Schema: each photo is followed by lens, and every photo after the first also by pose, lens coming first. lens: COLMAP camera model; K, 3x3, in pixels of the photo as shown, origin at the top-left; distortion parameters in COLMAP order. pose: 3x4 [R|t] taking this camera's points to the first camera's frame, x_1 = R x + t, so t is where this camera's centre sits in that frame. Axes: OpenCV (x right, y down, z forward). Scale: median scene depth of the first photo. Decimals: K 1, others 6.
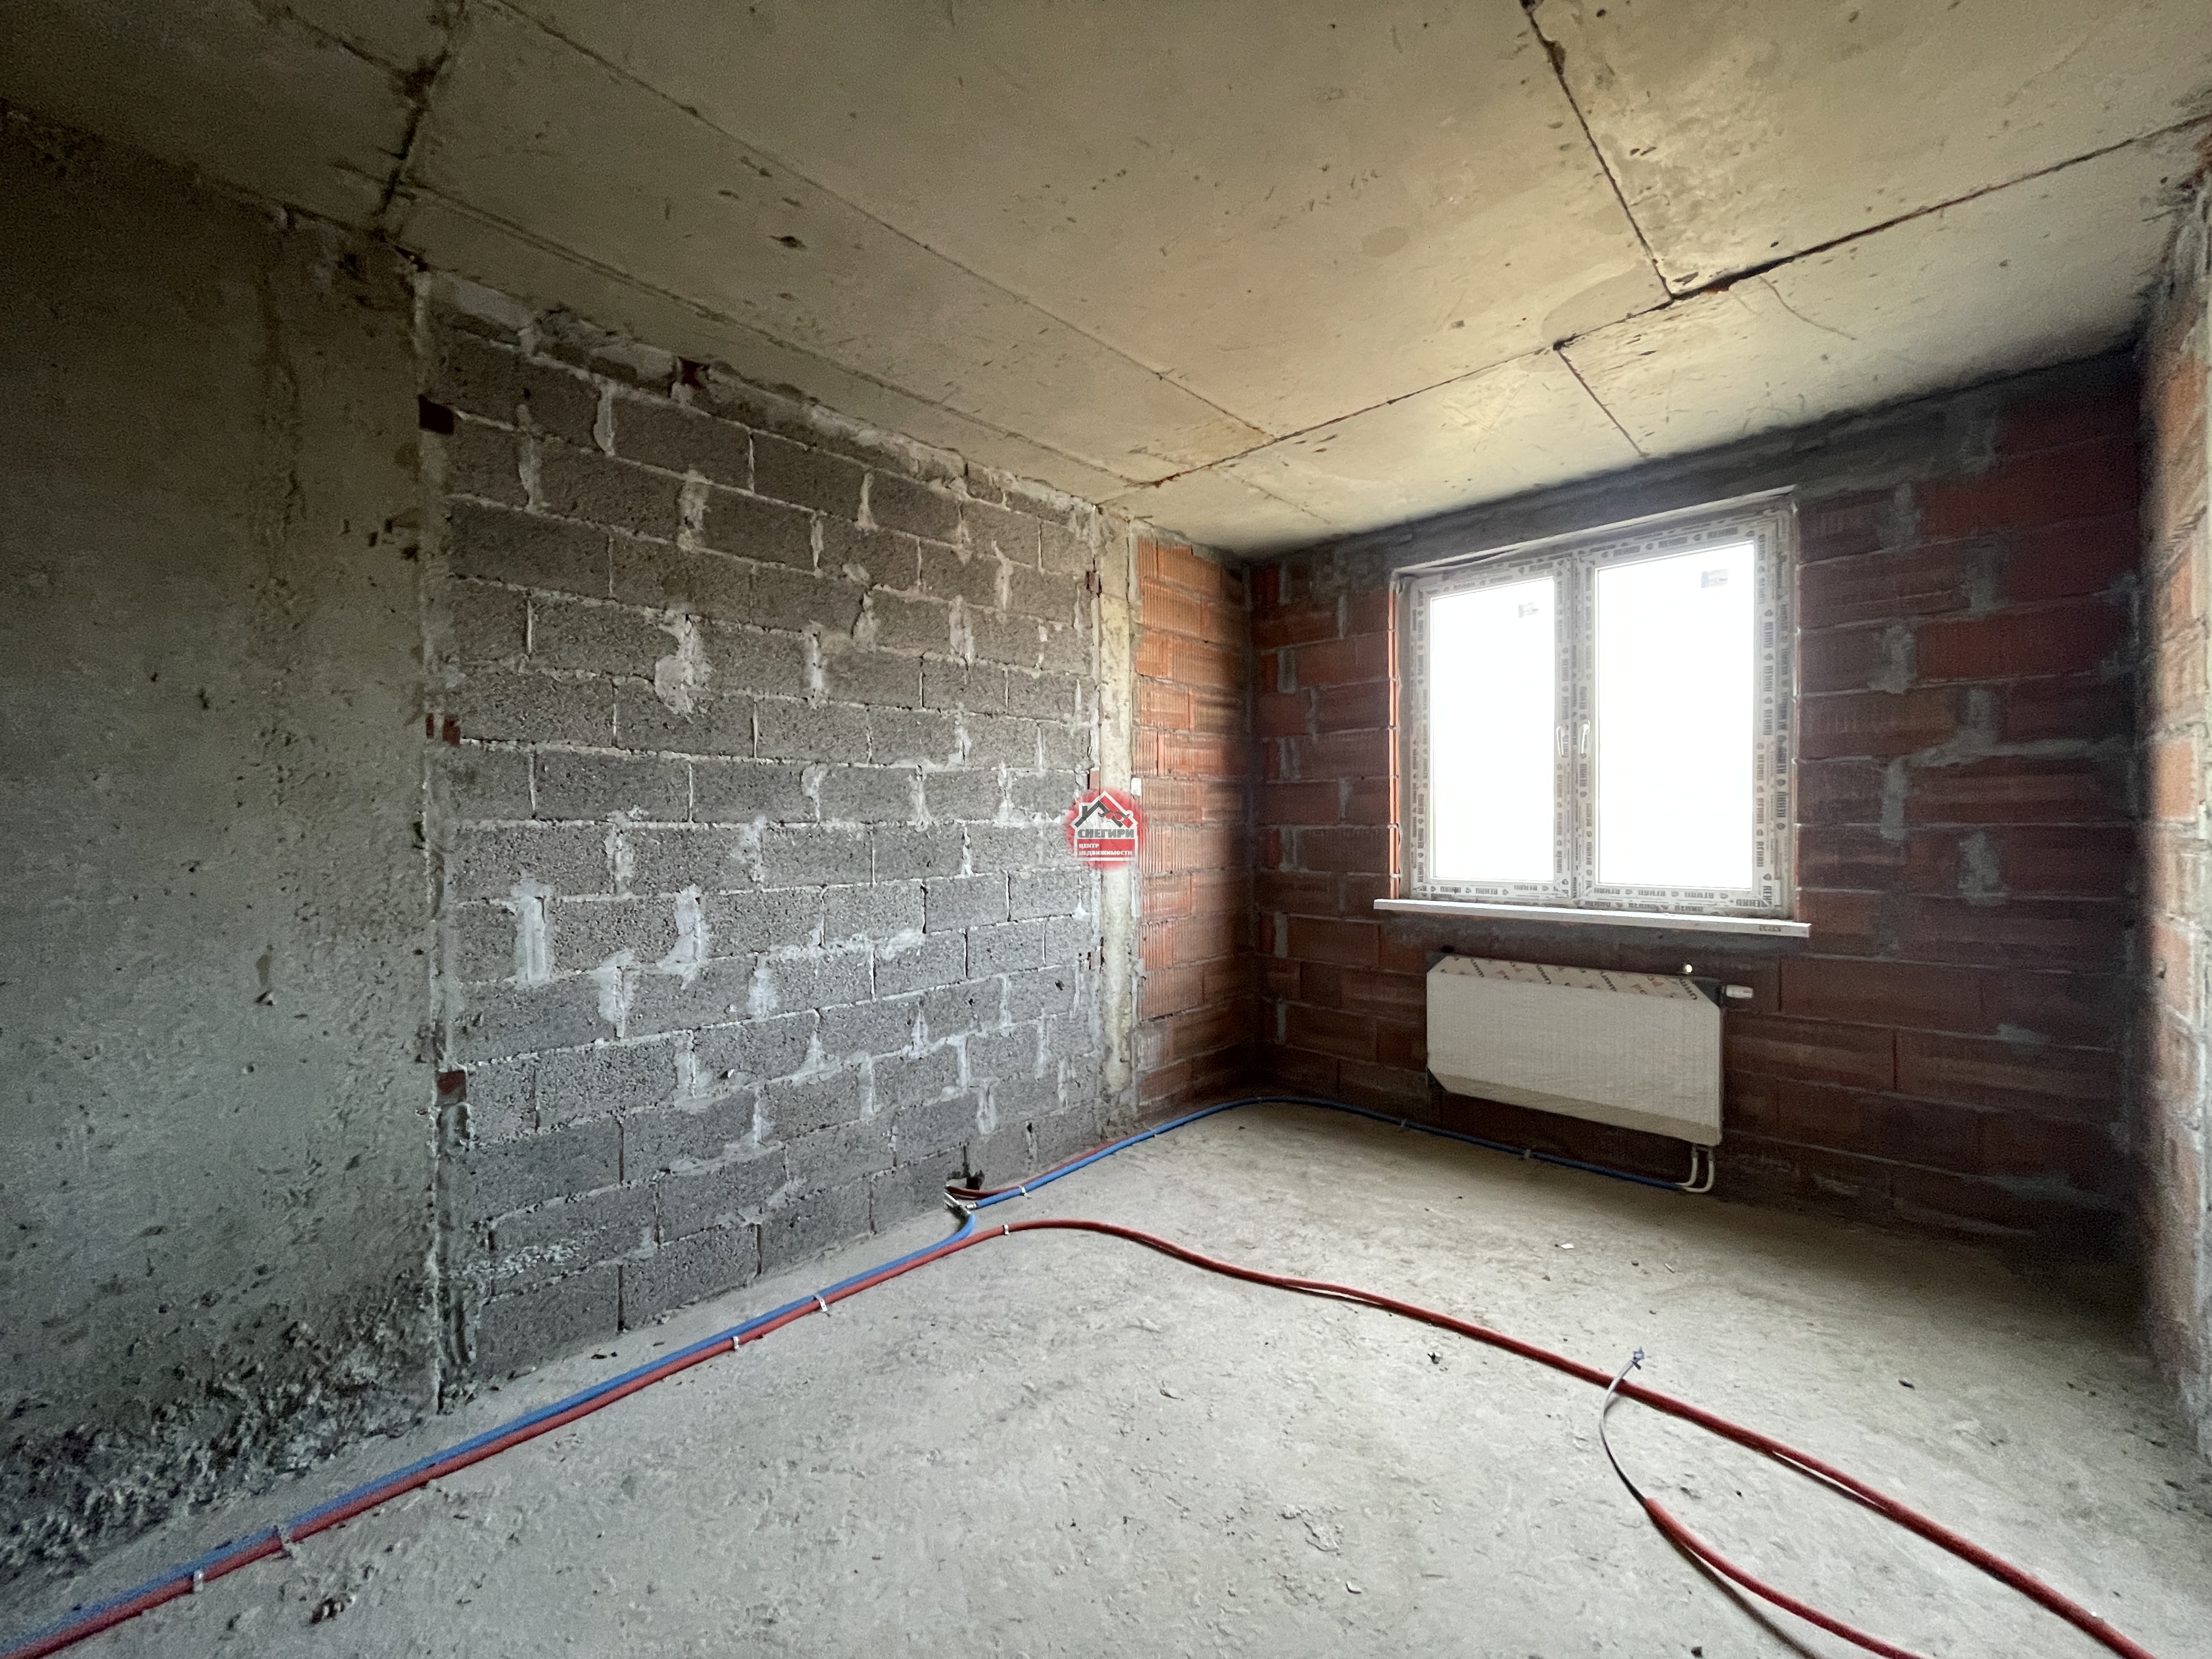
lens RADIAL K [[890.5, 0, 1092.6], [0, 890.5, 830.0], [0, 0, 1]] dist [-0.002545, -0.000725]
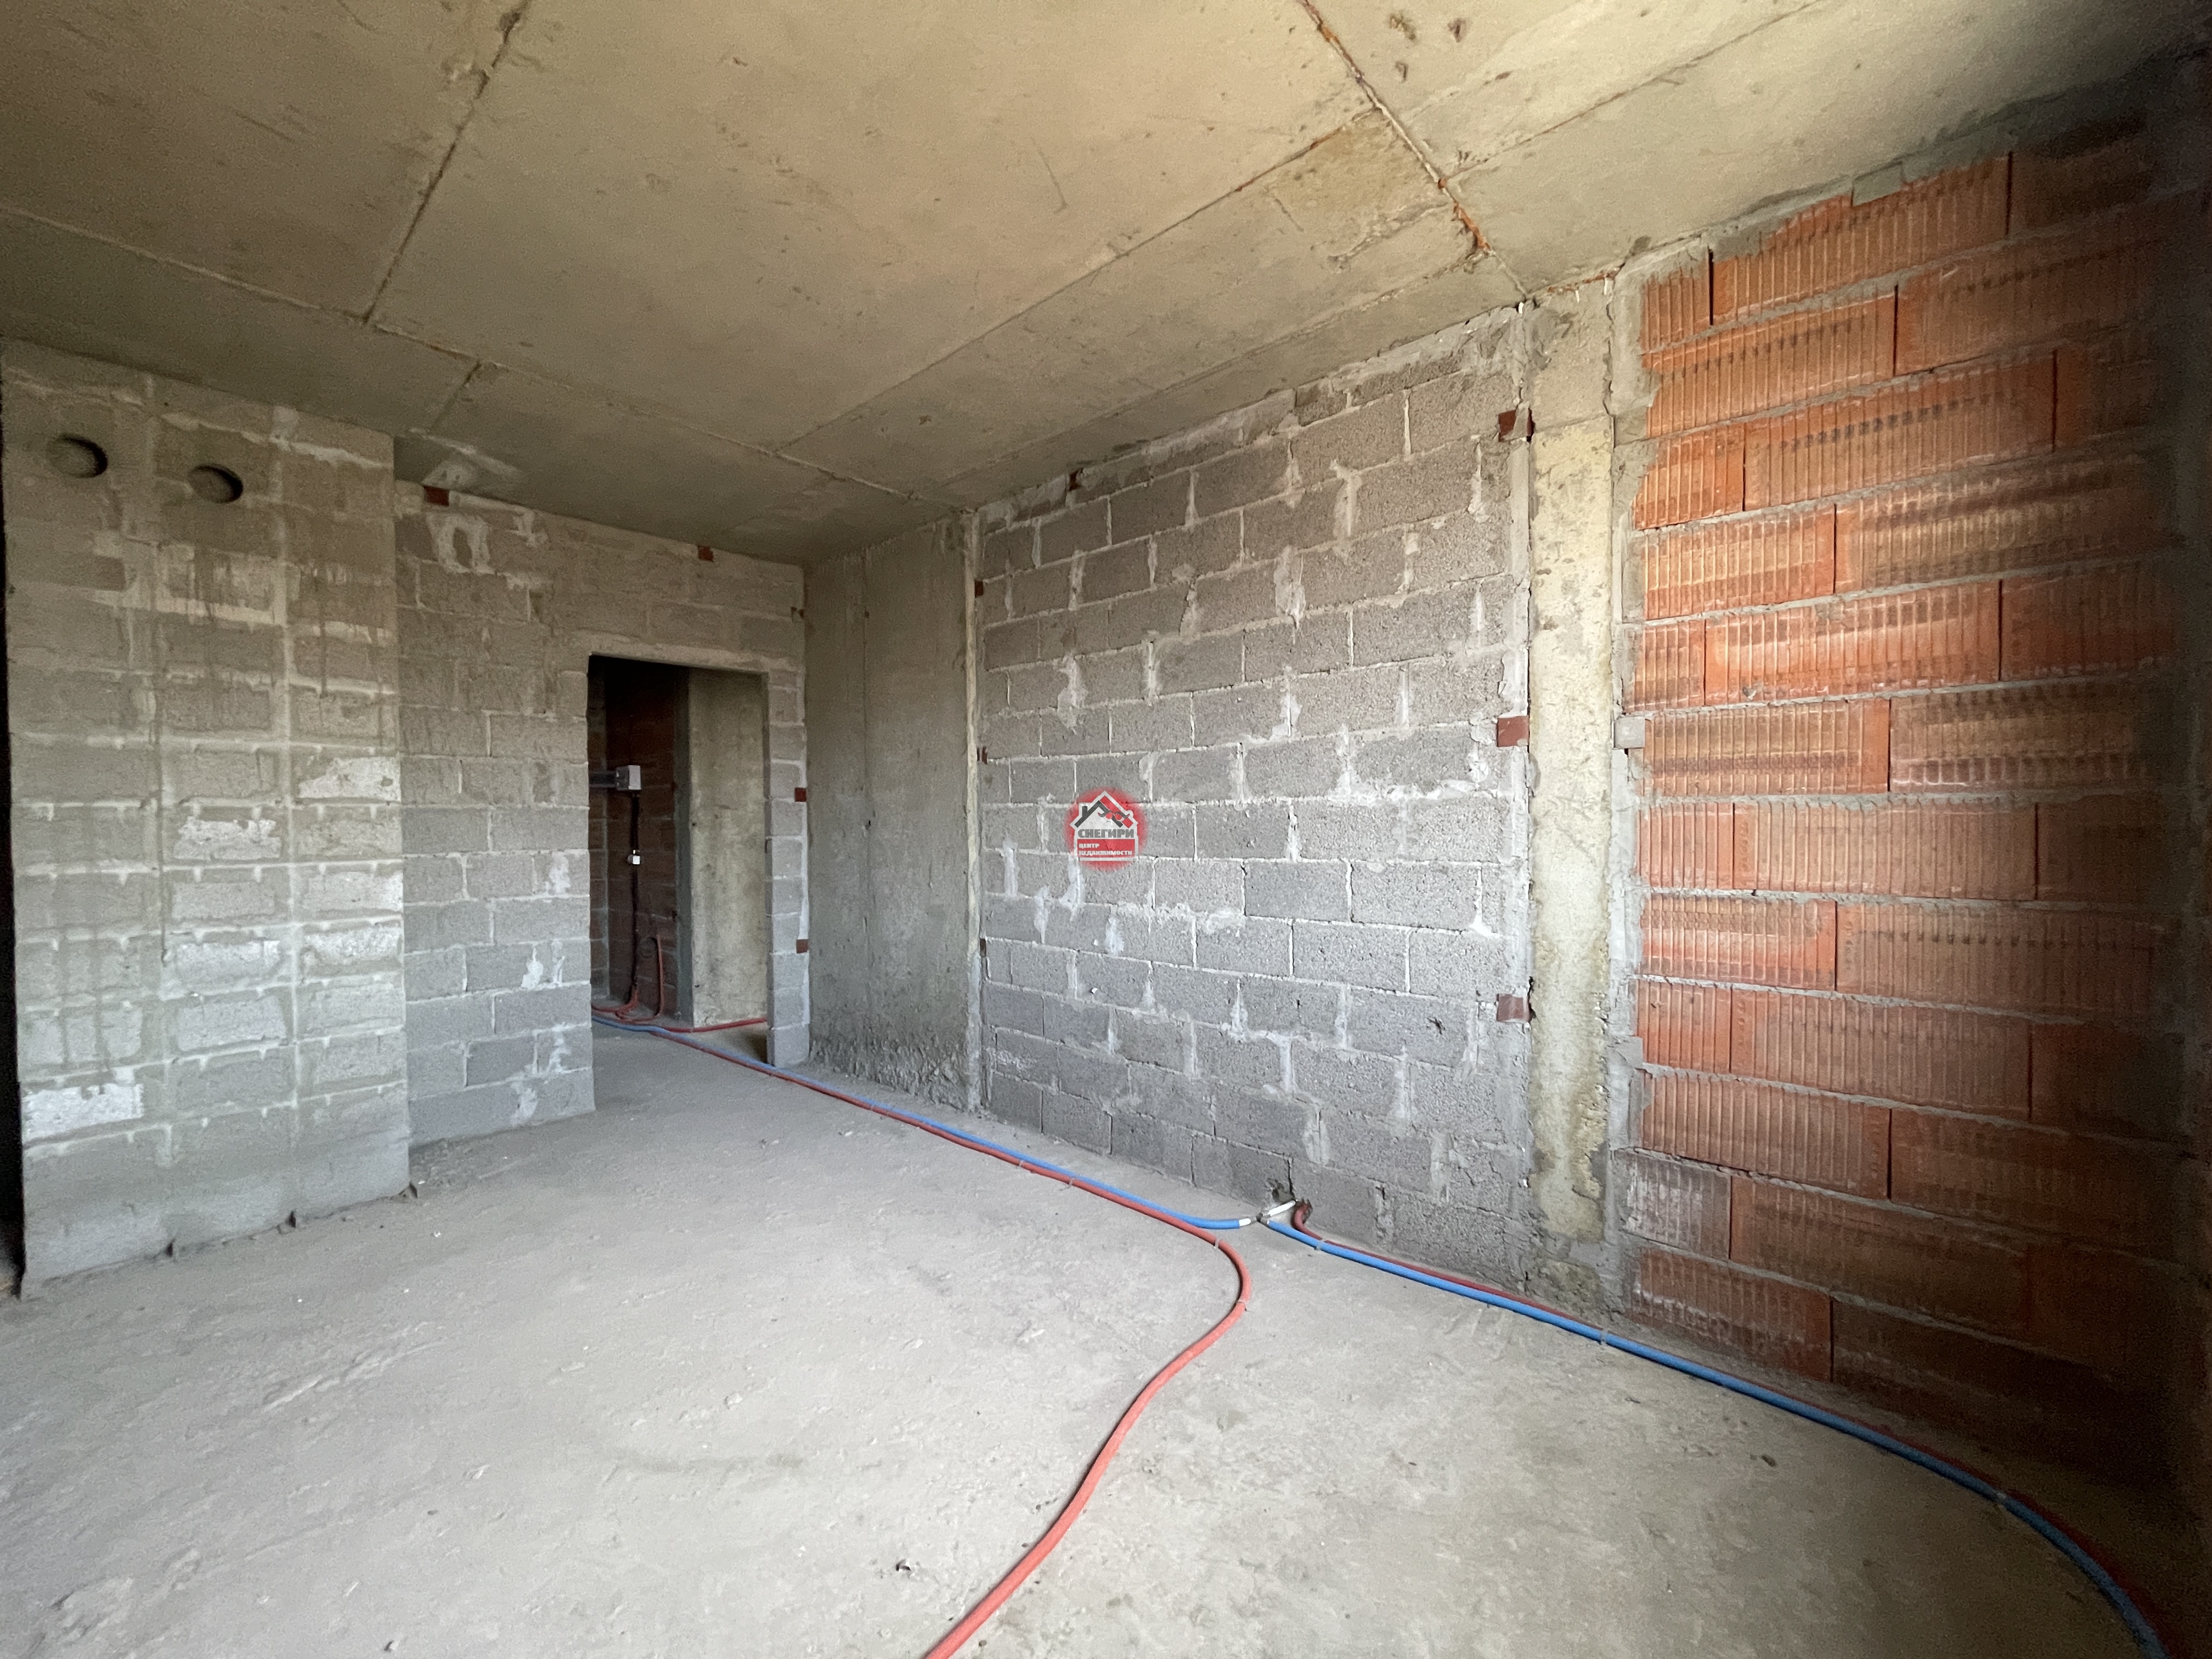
lens RADIAL K [[890.5, 0, 1092.3], [0, 890.5, 829.3], [0, 0, 1]] dist [-0.002545, -0.000725]
pose [[0.011737, 0.020595, -0.999719, 0.774352], [-0.000653, 0.999788, 0.020589, 0.002424], [0.999931, 0.000411, 0.011748, 0.819379]]
